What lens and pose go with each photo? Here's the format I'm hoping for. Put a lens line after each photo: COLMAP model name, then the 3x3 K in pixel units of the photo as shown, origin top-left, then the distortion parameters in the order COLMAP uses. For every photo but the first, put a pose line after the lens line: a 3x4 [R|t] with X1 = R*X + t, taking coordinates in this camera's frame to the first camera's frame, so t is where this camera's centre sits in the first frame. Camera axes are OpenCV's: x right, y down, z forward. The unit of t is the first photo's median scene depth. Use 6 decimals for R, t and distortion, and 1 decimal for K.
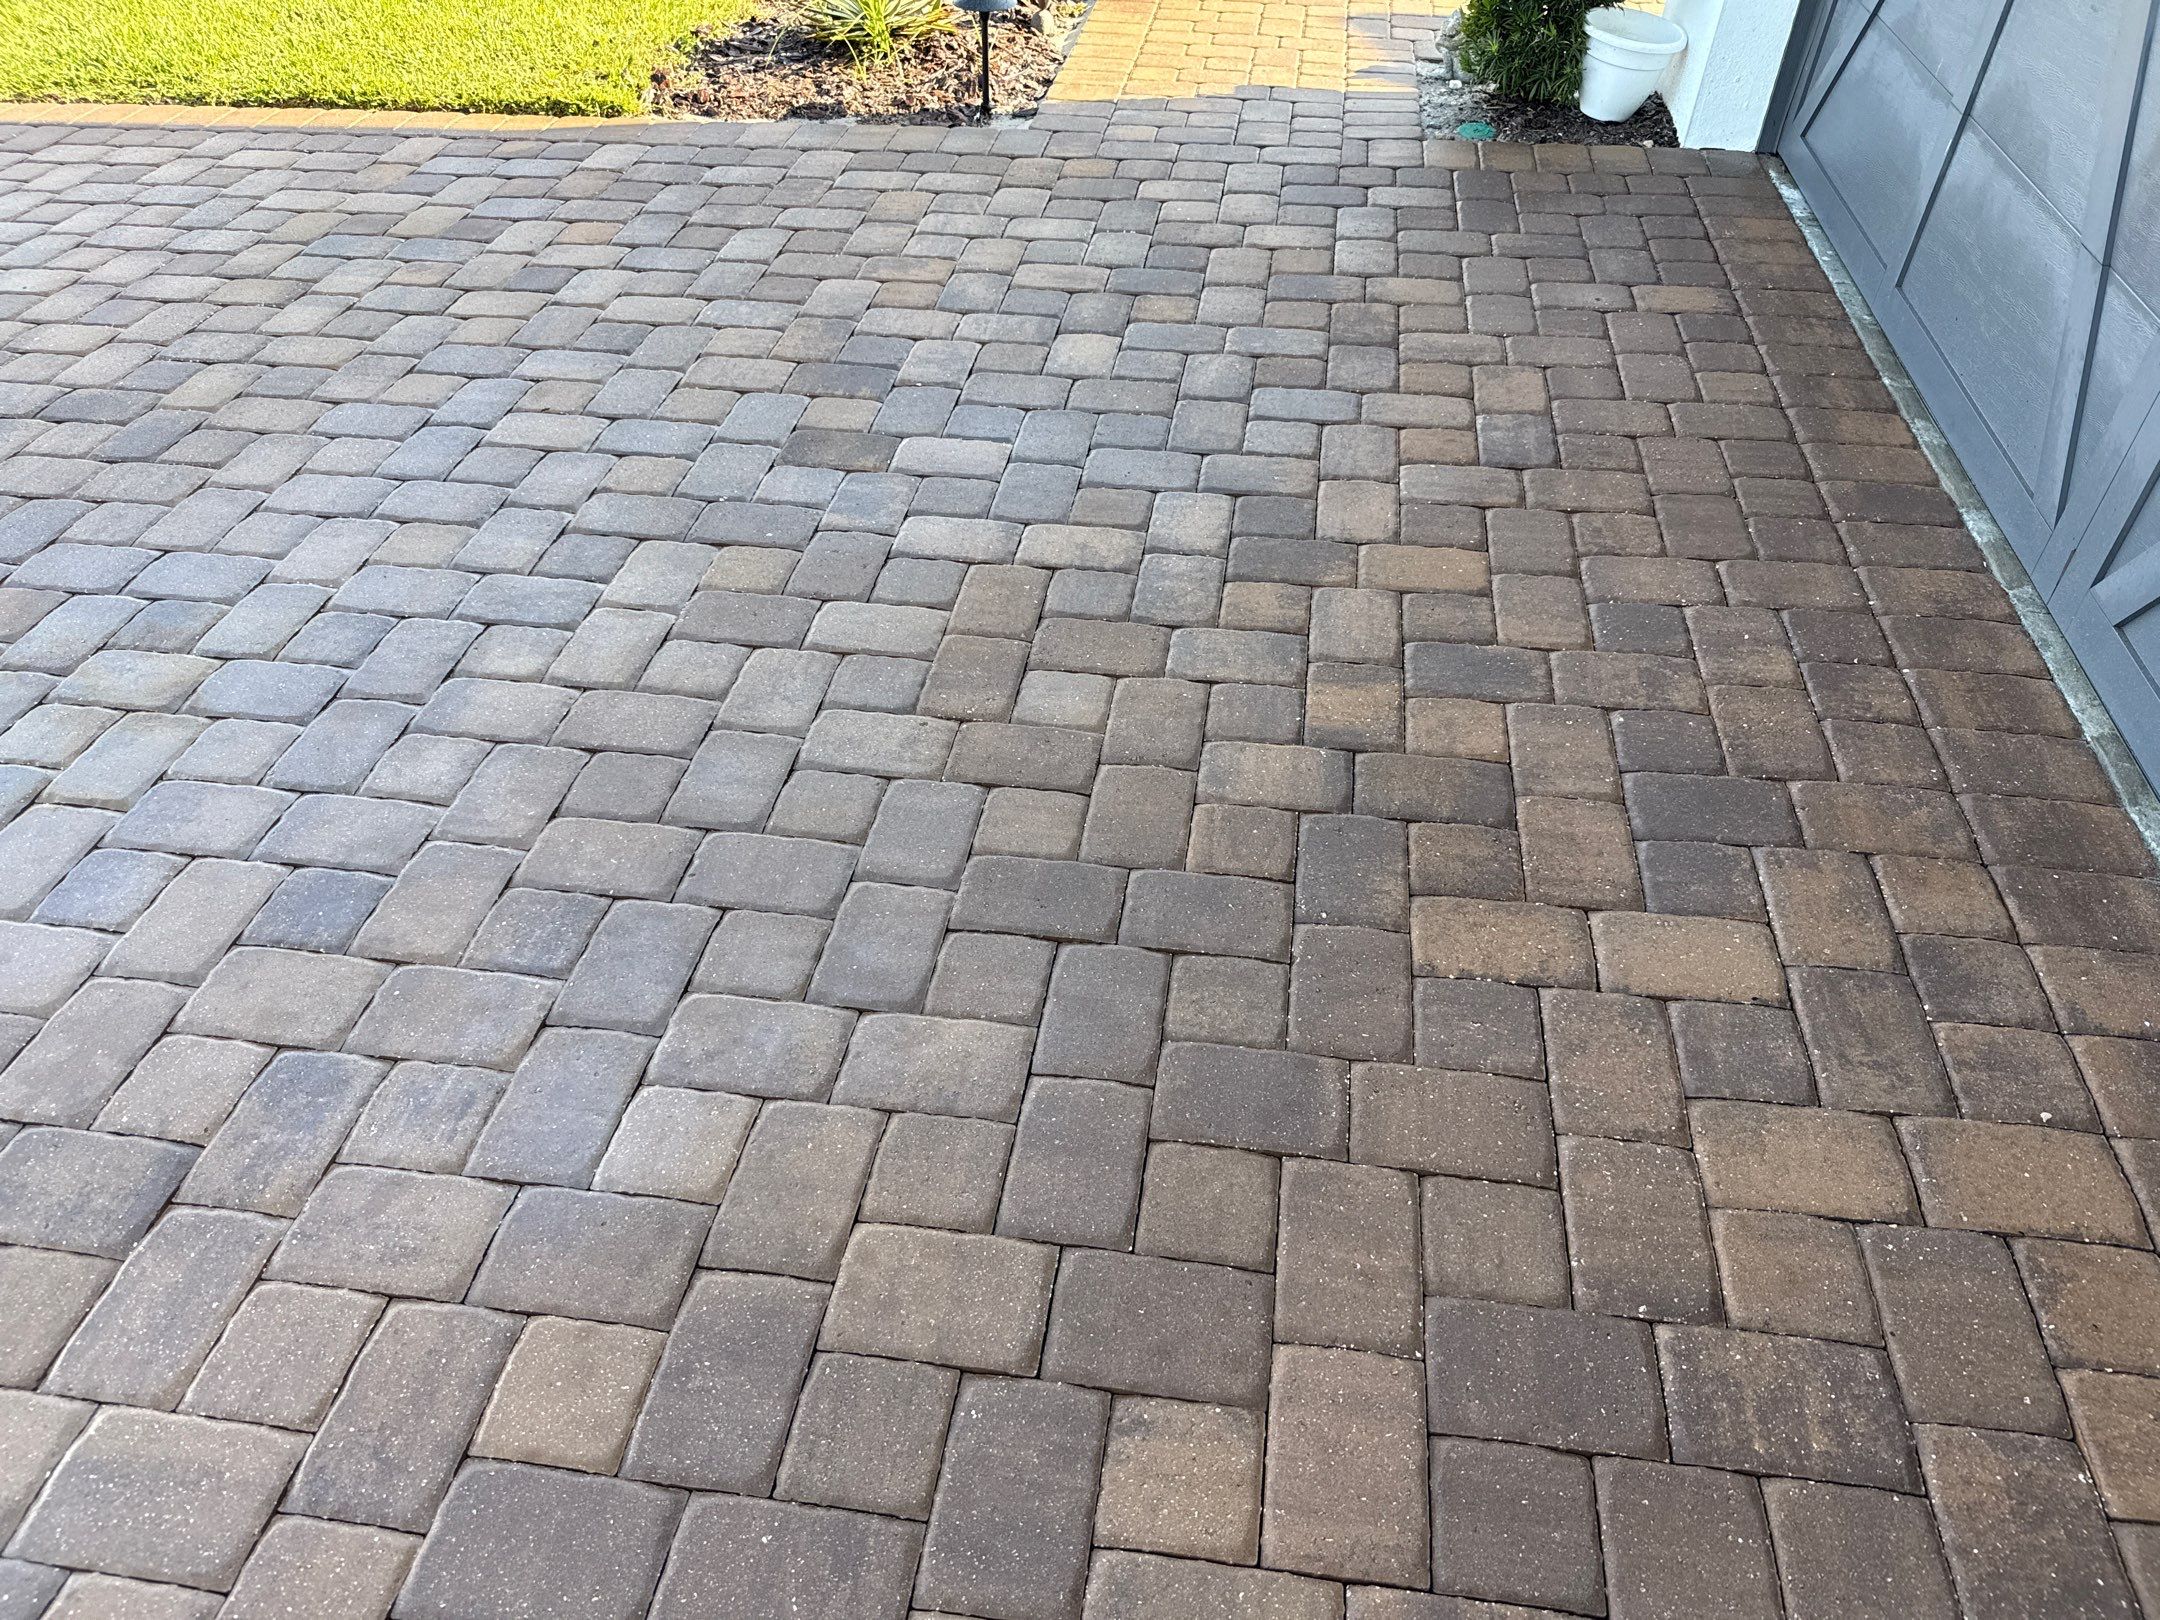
lens RADIAL K [[1491.2, 0, 1081.6], [0, 1491.2, 866.4], [0, 0, 1]] dist [0.023519, -0.025471]
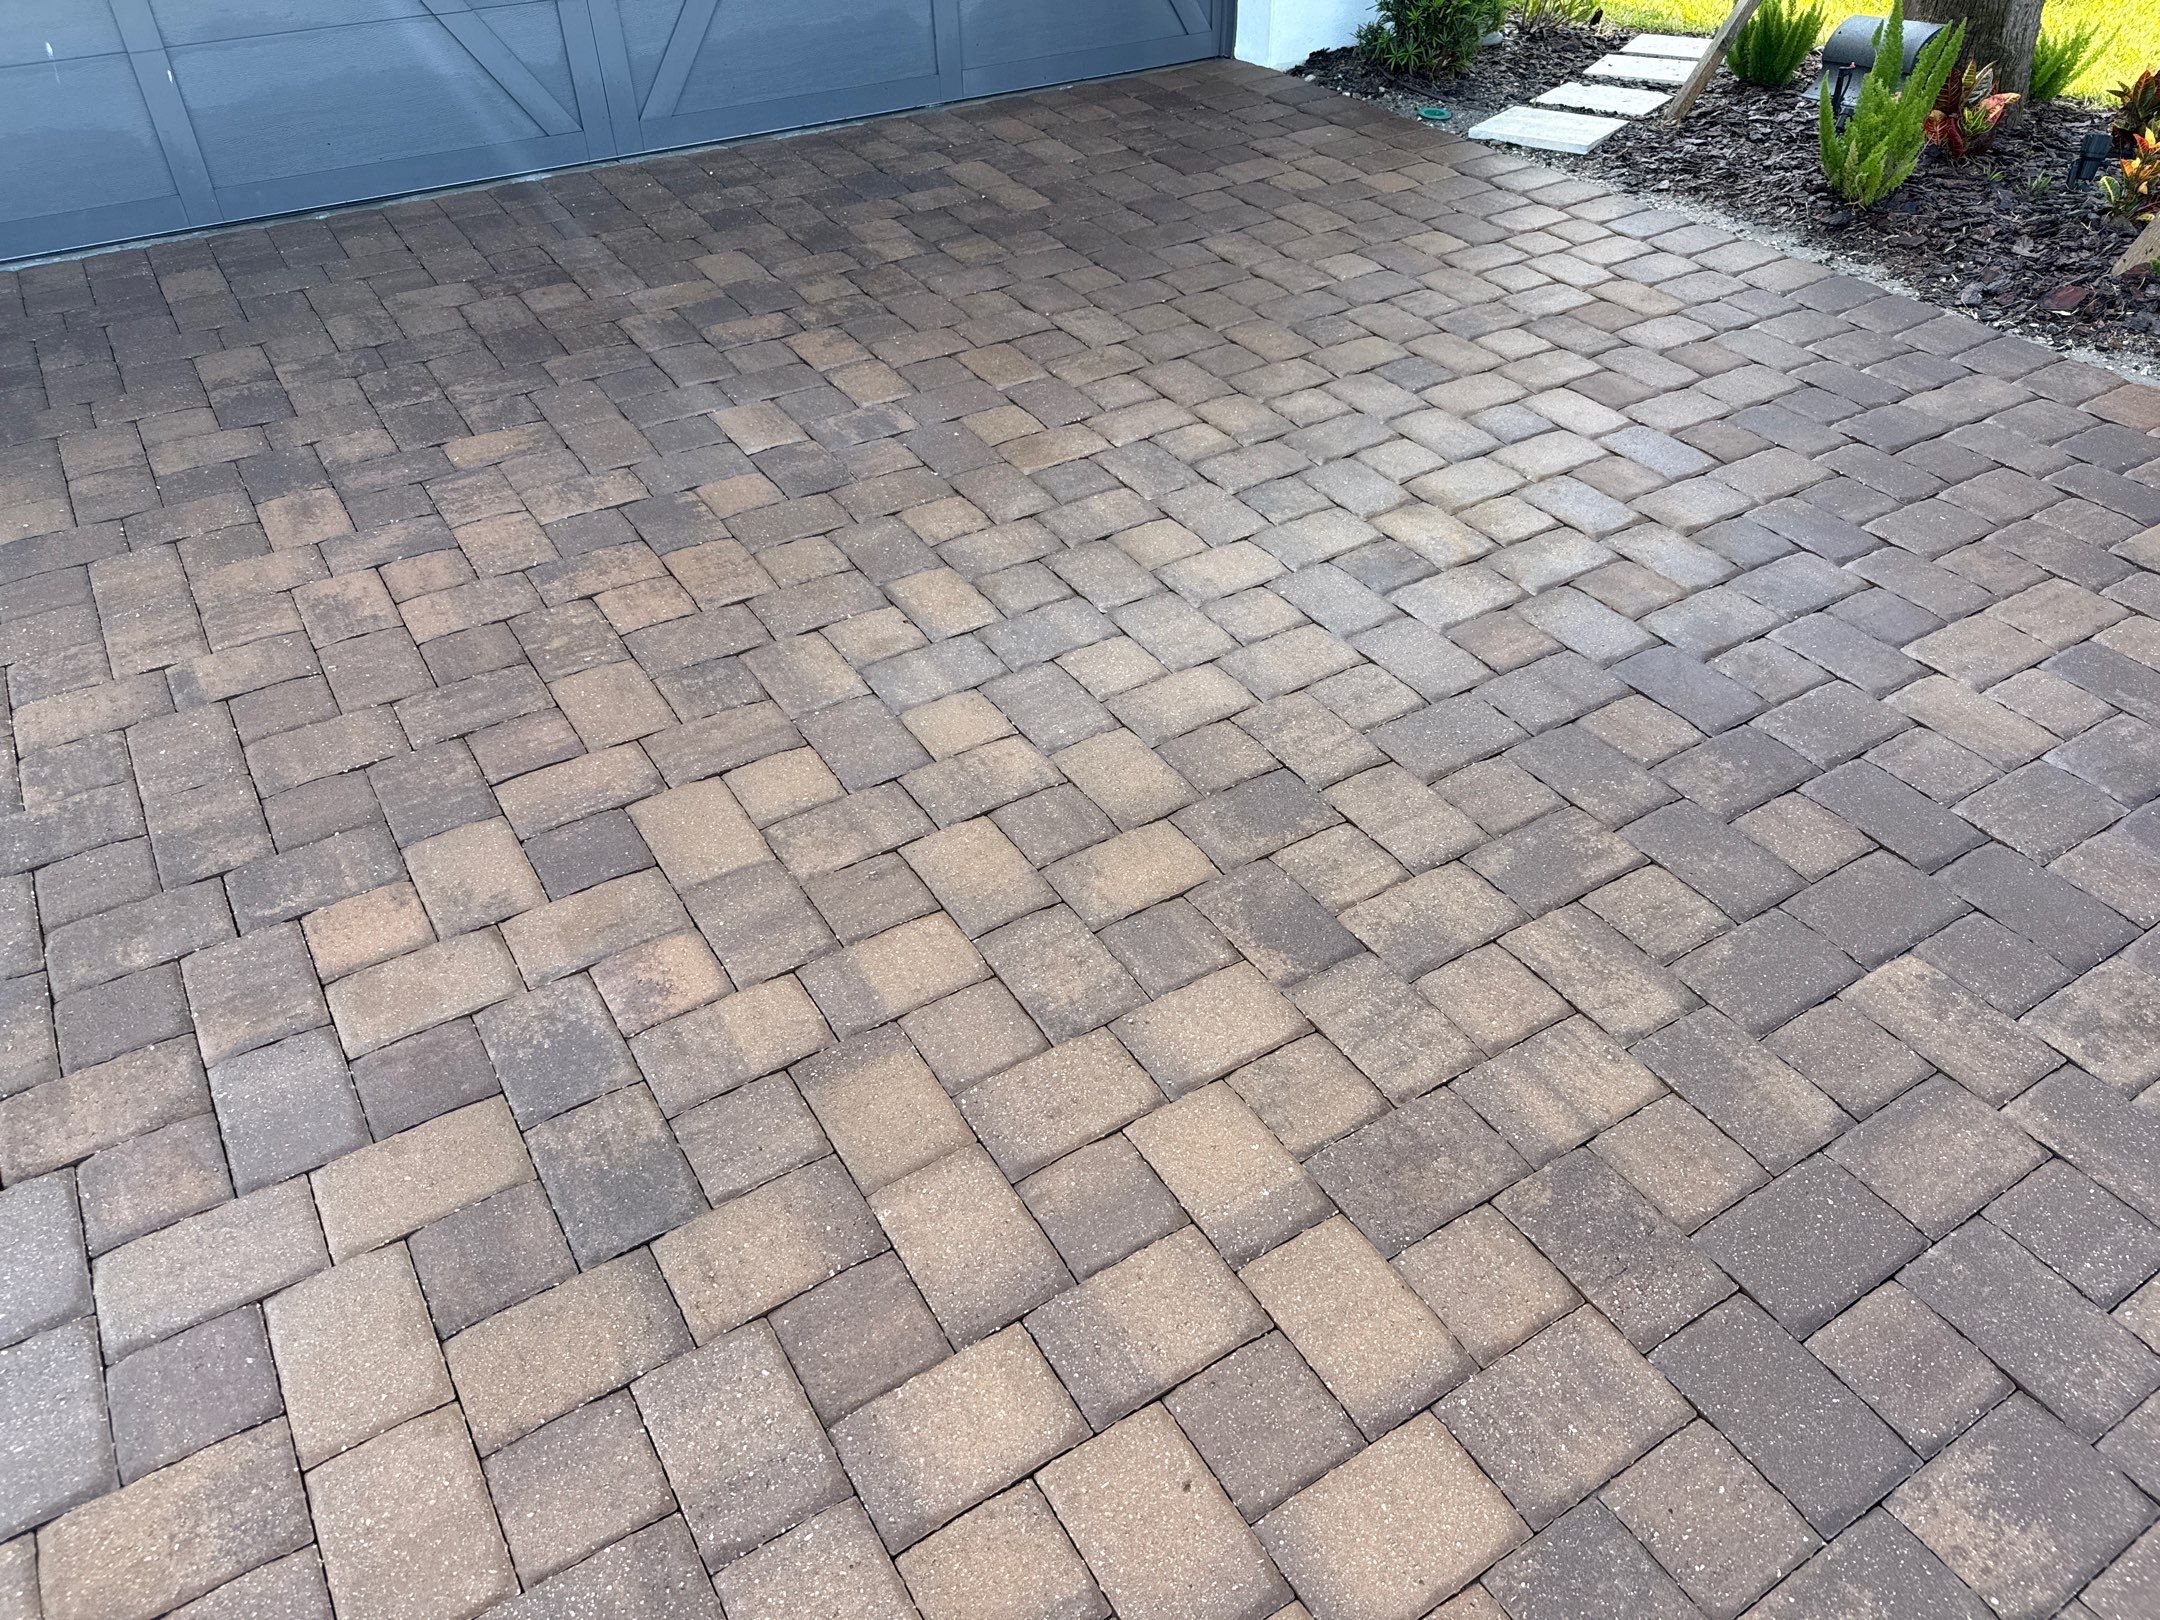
lens RADIAL K [[1523.9, 0, 1059.1], [0, 1523.9, 802.3], [0, 0, 1]] dist [0.051231, -0.068178]
pose [[-0.641287, -0.472171, 0.604819, -1.234892], [0.527871, 0.300581, 0.794357, -1.147456], [-0.556869, 0.828677, 0.056487, 1.232373]]
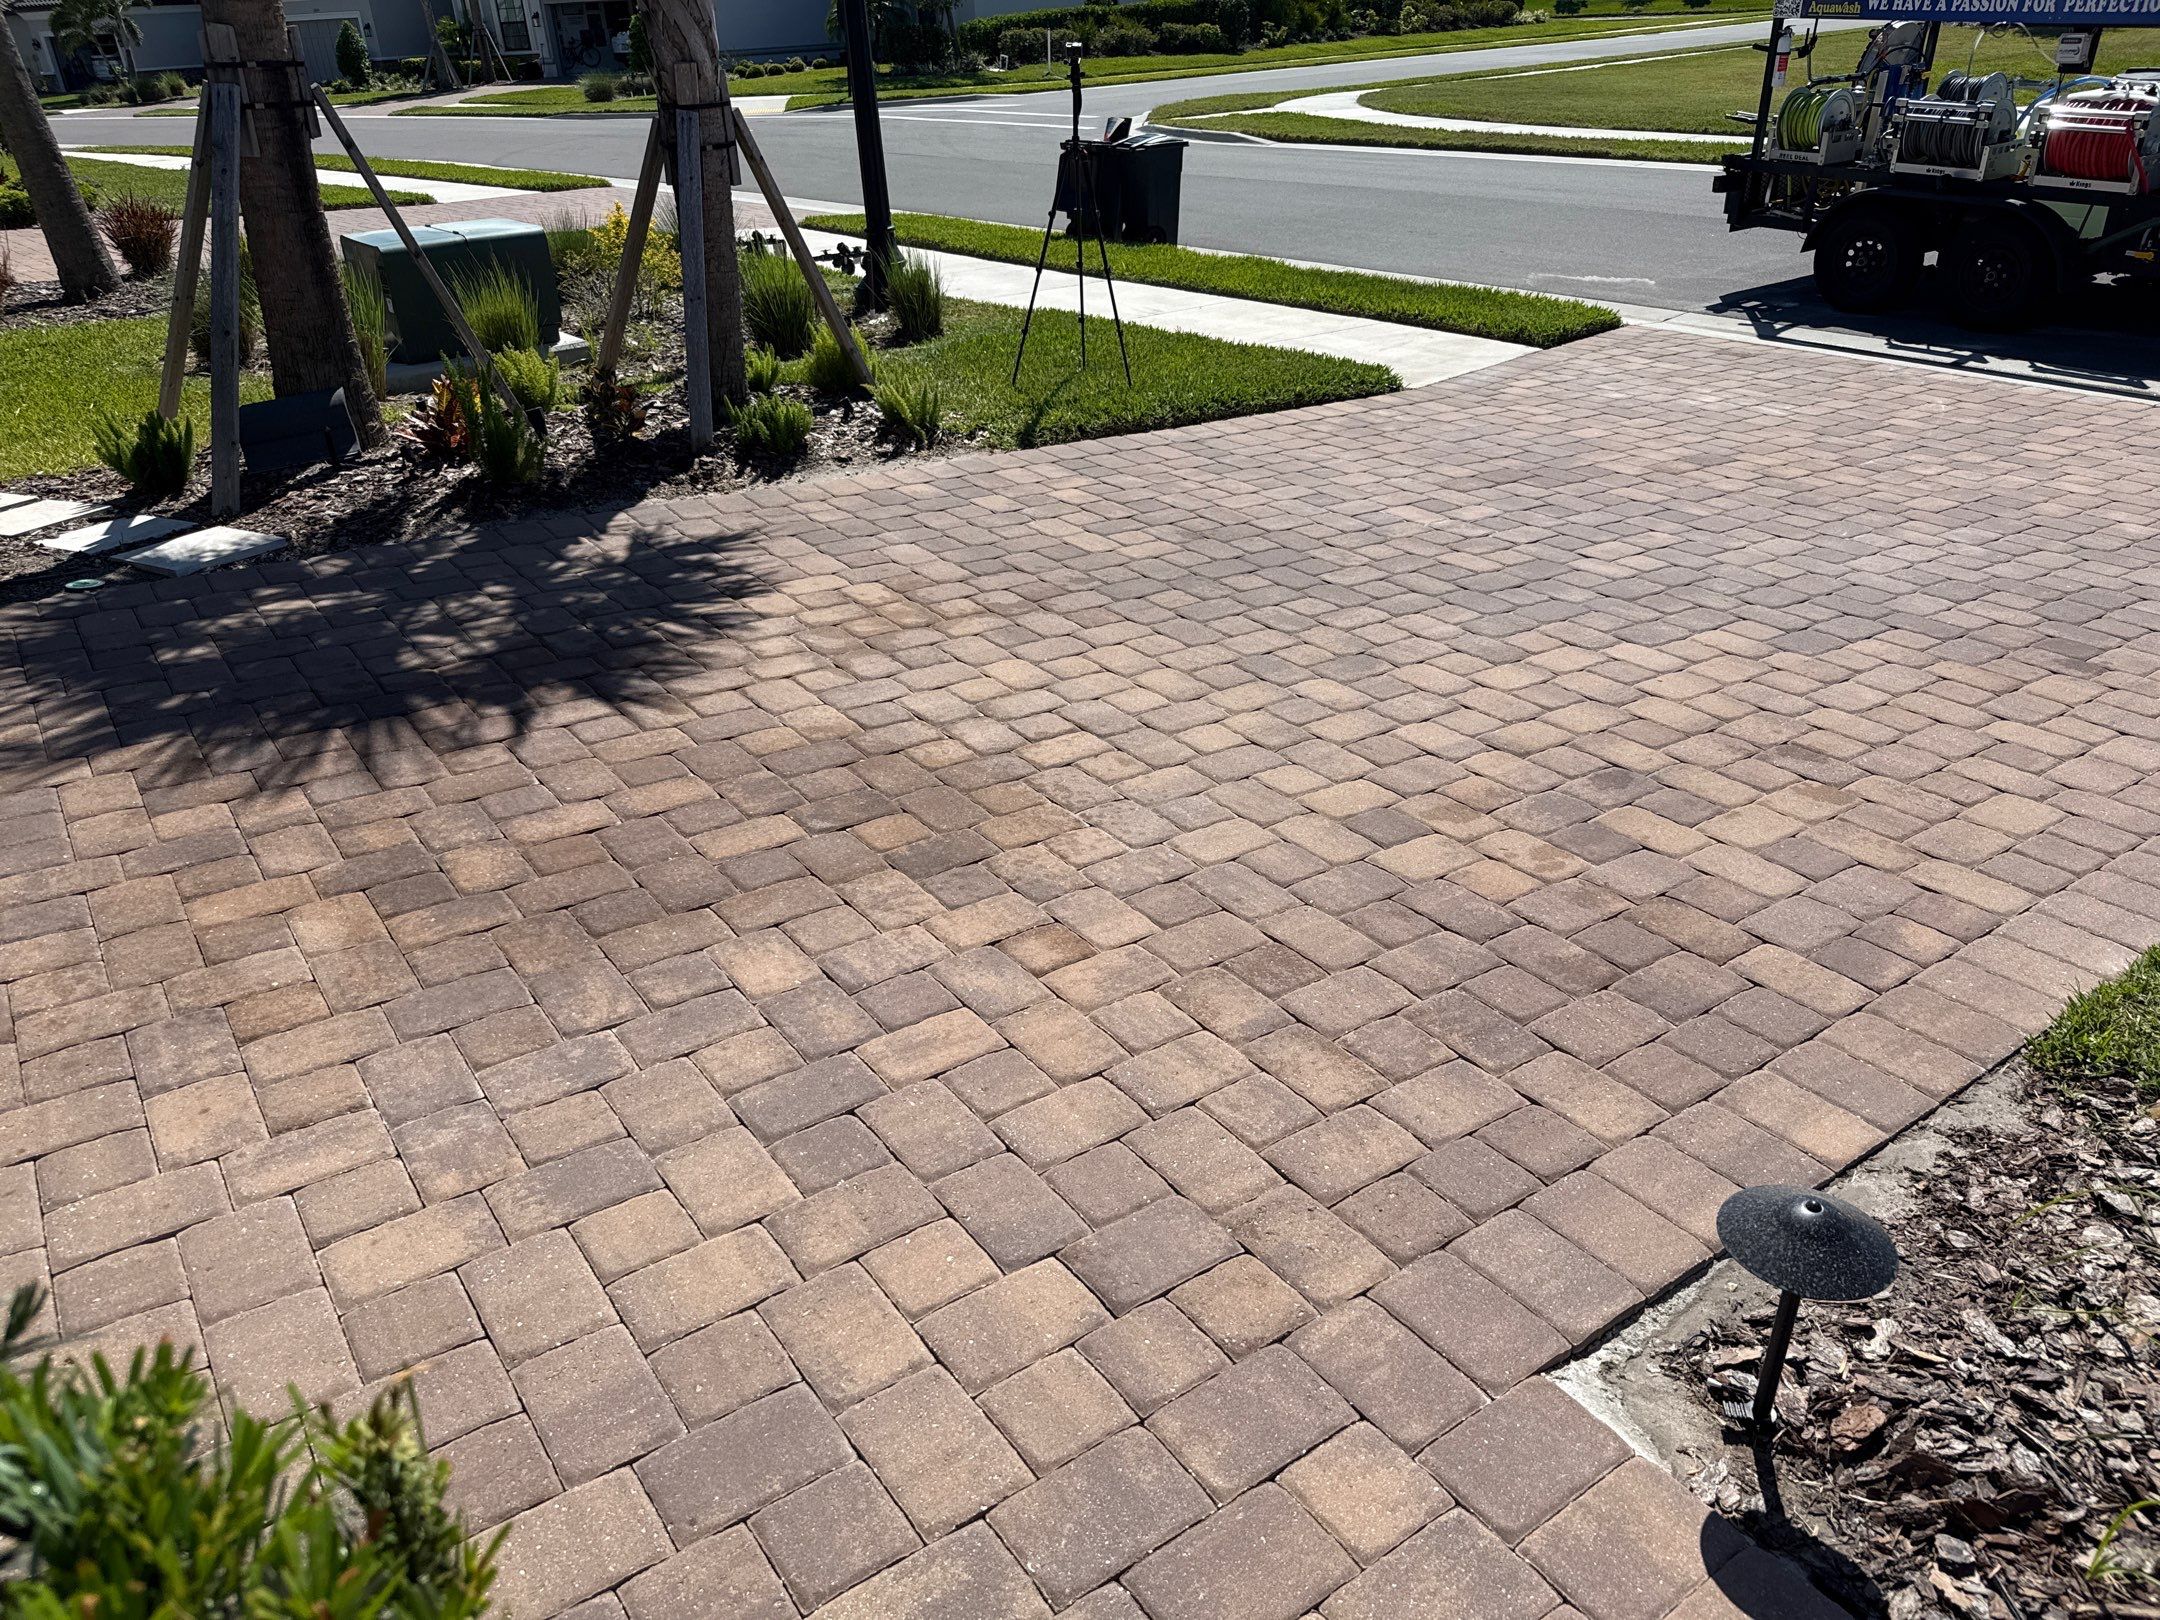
lens RADIAL K [[1500.0, 0, 1086.4], [0, 1500.0, 821.1], [0, 0, 1]] dist [0.125535, -0.203213]
pose [[-0.719877, 0.319198, -0.616352, 0.492543], [-0.464154, 0.438858, 0.769392, -1.485370], [0.516080, 0.839950, -0.167766, 1.543997]]
